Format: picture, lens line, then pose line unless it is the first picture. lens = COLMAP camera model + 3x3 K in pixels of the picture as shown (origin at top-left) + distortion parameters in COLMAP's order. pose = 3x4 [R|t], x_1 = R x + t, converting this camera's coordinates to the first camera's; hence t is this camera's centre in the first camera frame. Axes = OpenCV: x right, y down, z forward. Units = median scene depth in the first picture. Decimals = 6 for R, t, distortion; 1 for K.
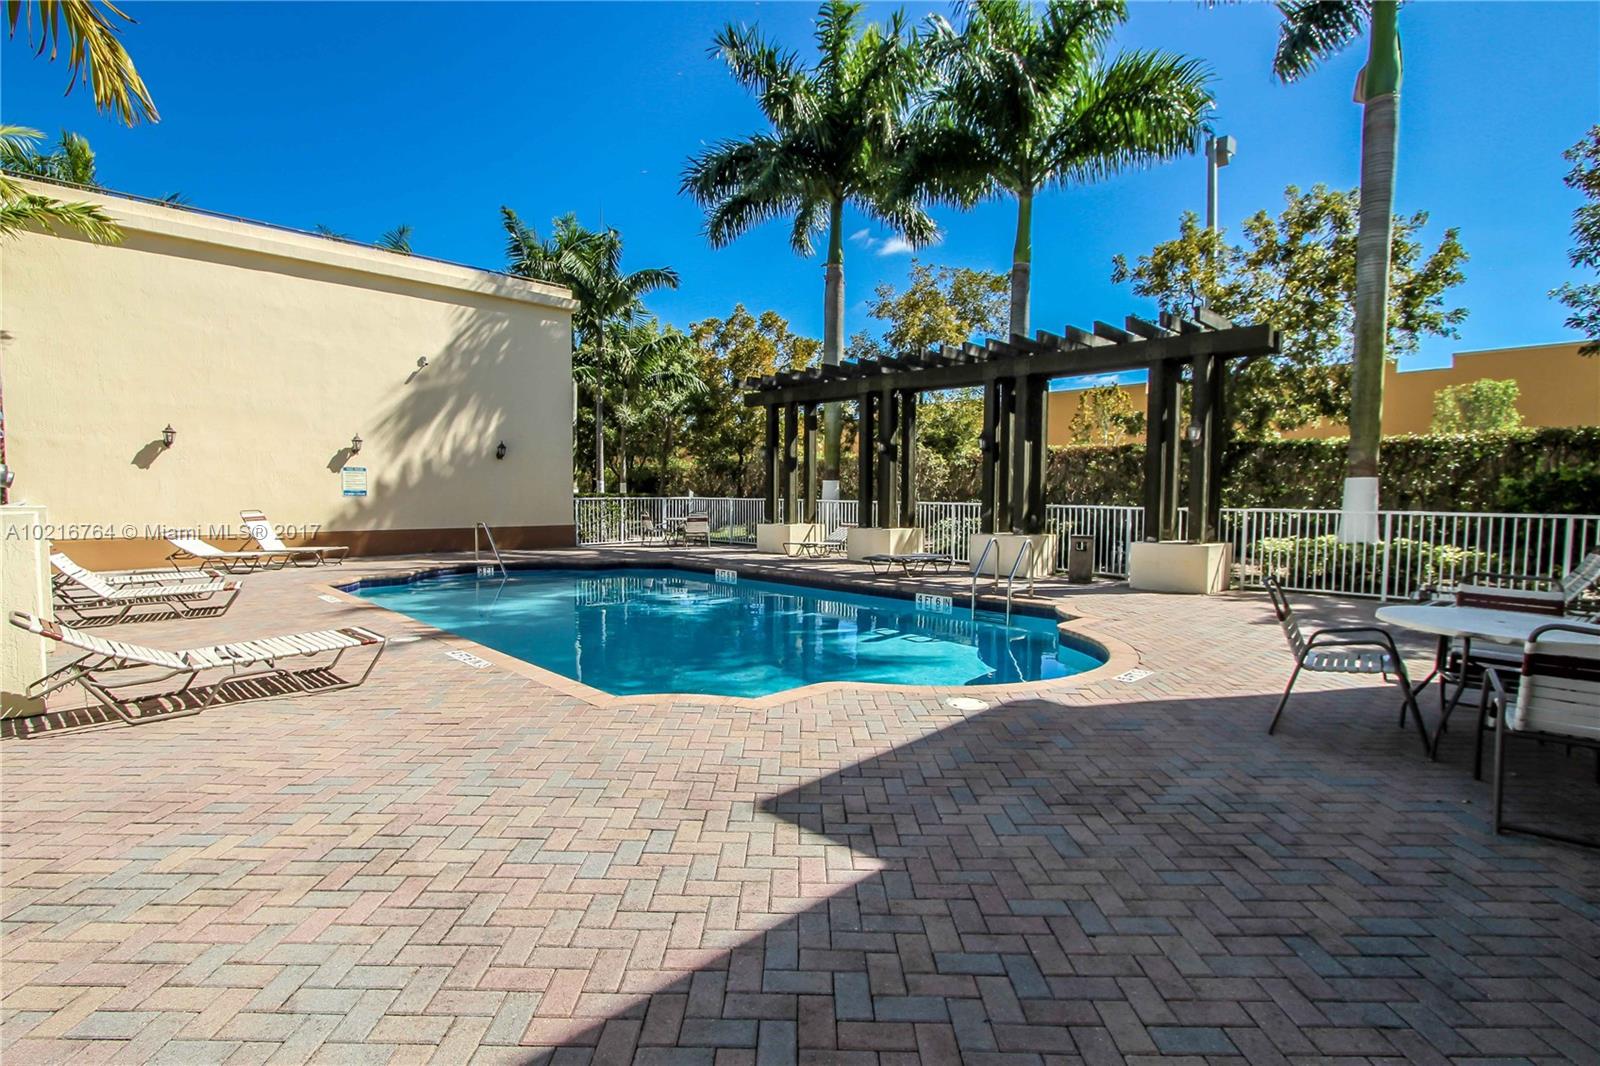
lens RADIAL K [[759.1, 0, 784.3], [0, 759.1, 539.9], [0, 0, 1]] dist [-0.017296, 0.001698]
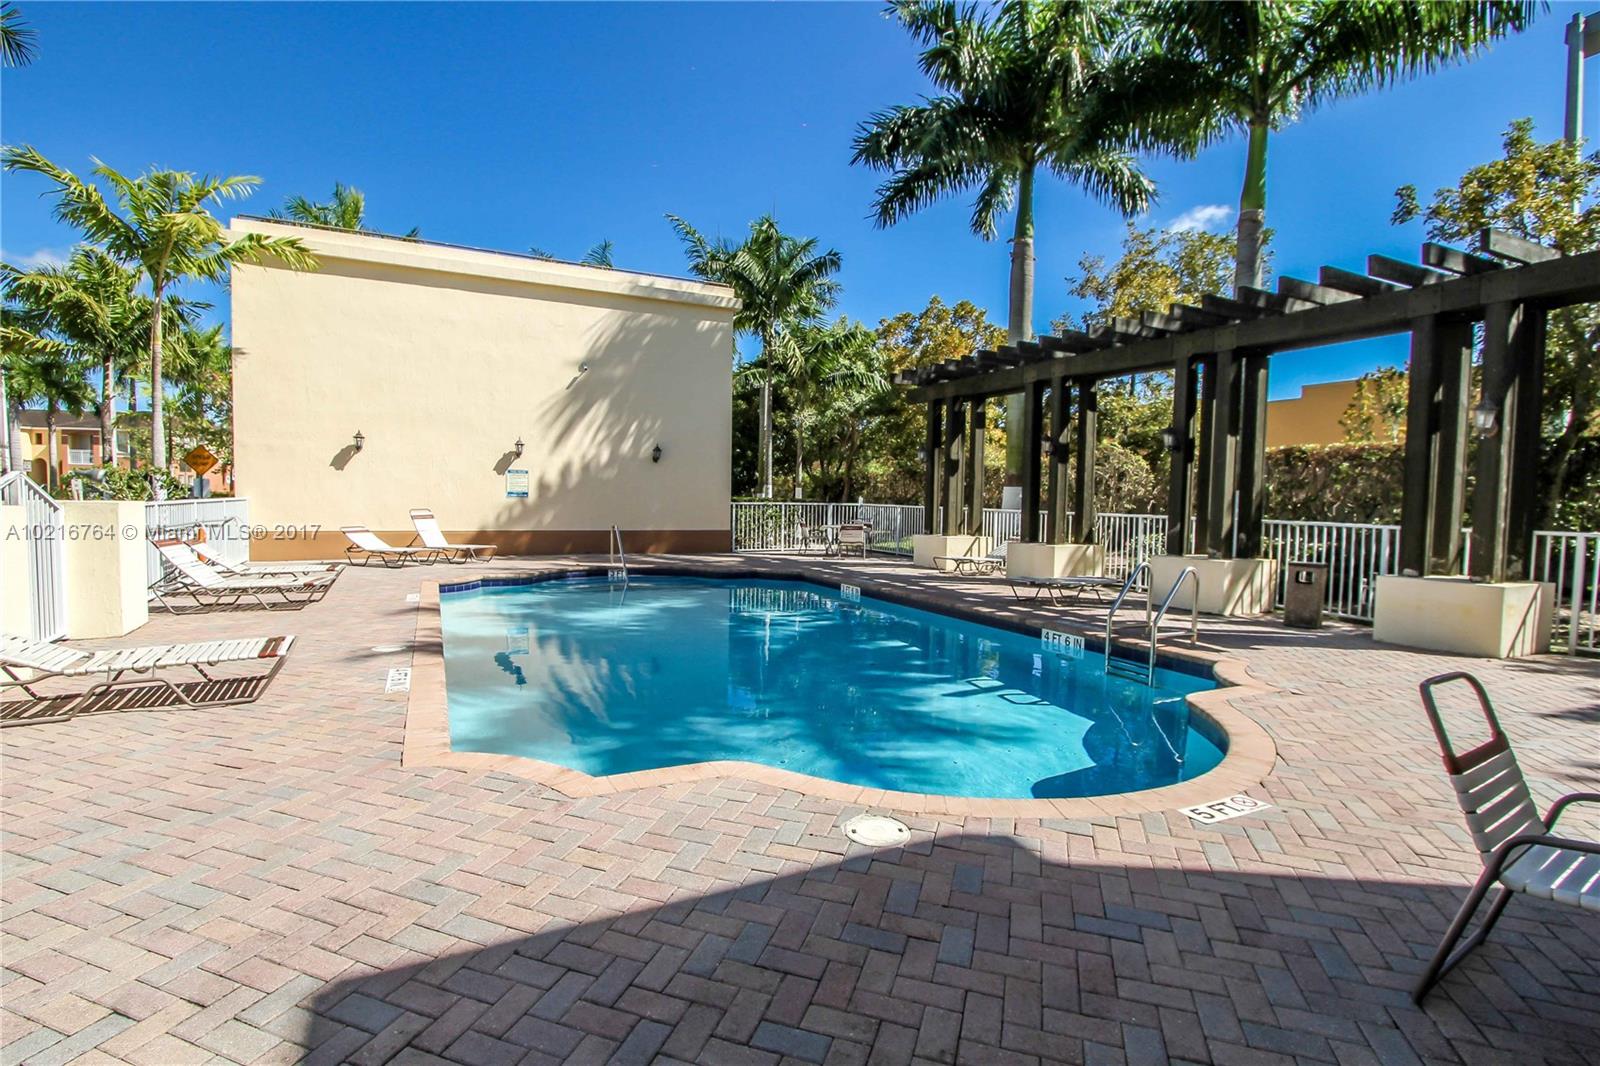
lens RADIAL K [[759.1, 0, 784.3], [0, 759.1, 539.9], [0, 0, 1]] dist [-0.017296, 0.001698]
pose [[0.948639, 0.029629, -0.314969, 0.125062], [-0.032363, 0.999470, -0.003451, -0.007910], [0.314700, 0.013467, 0.949096, 0.128079]]
